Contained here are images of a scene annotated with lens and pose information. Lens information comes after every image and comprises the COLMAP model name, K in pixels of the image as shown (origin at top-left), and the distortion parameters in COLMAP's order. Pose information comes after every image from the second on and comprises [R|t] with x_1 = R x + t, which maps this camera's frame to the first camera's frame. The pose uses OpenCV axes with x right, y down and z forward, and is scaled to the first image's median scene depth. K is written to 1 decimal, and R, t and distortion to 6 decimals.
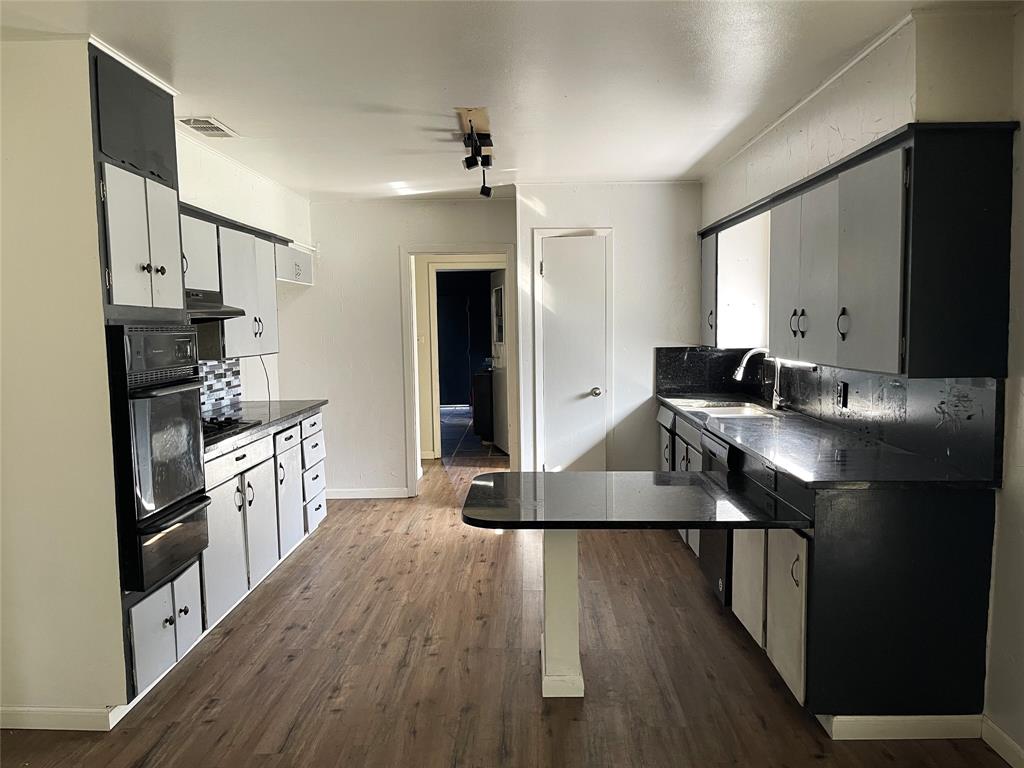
lens RADIAL K [[782.4, 0, 512.0], [0, 782.4, 384.0], [0, 0, 1]] dist [0.081541, -0.094681]
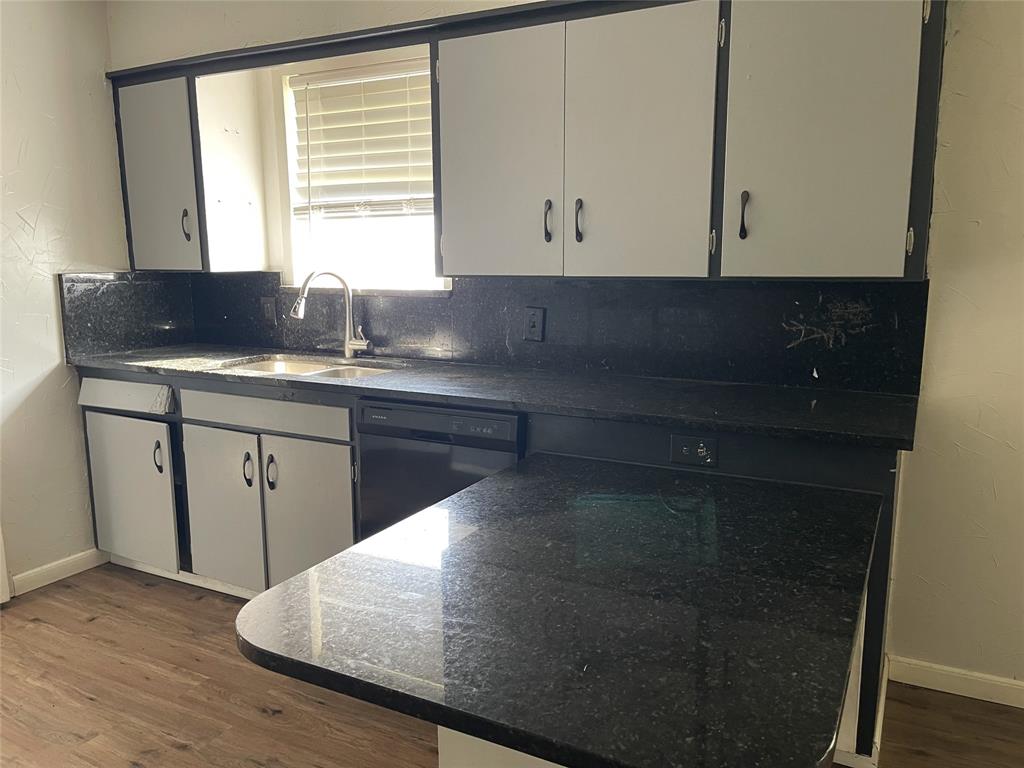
lens RADIAL K [[782.4, 0, 512.0], [0, 782.4, 384.0], [0, 0, 1]] dist [0.081541, -0.094681]
pose [[0.447028, -0.138808, 0.883685, -0.203354], [0.077382, 0.990184, 0.116391, -0.013180], [-0.891167, 0.016352, 0.453381, 0.532134]]
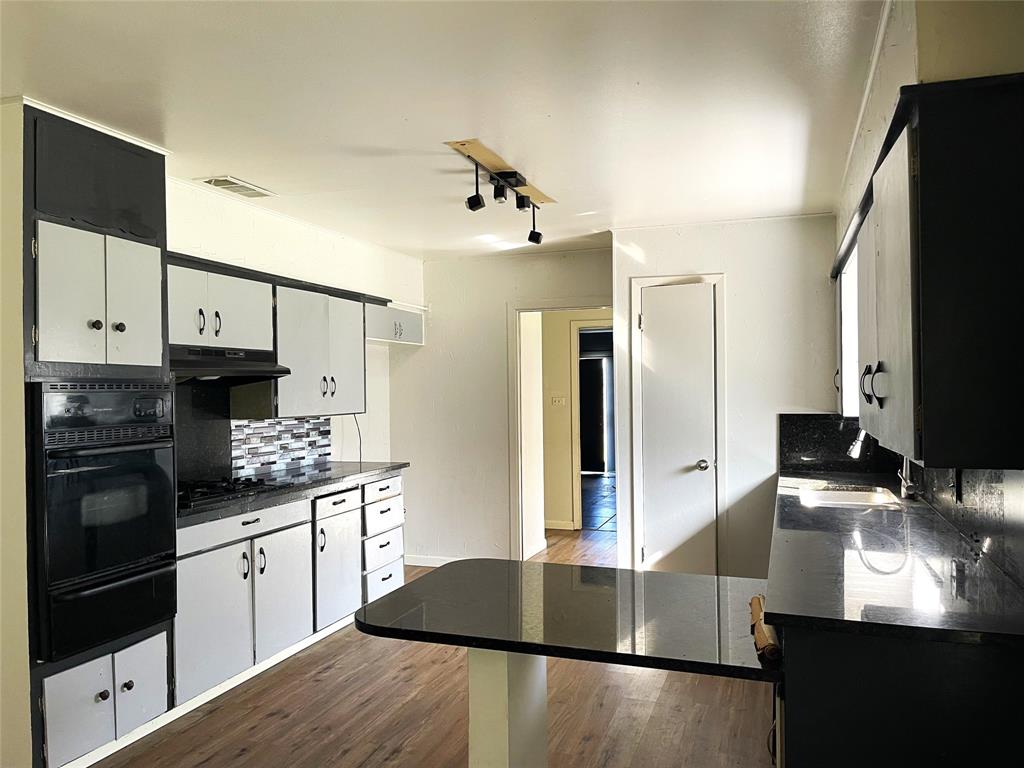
lens RADIAL K [[782.4, 0, 512.0], [0, 782.4, 384.0], [0, 0, 1]] dist [0.081541, -0.094681]
pose [[0.948870, 0.003983, -0.315643, 0.204576], [-0.028994, 0.996793, -0.074580, -0.008888], [0.314334, 0.079918, 0.945943, 0.142866]]
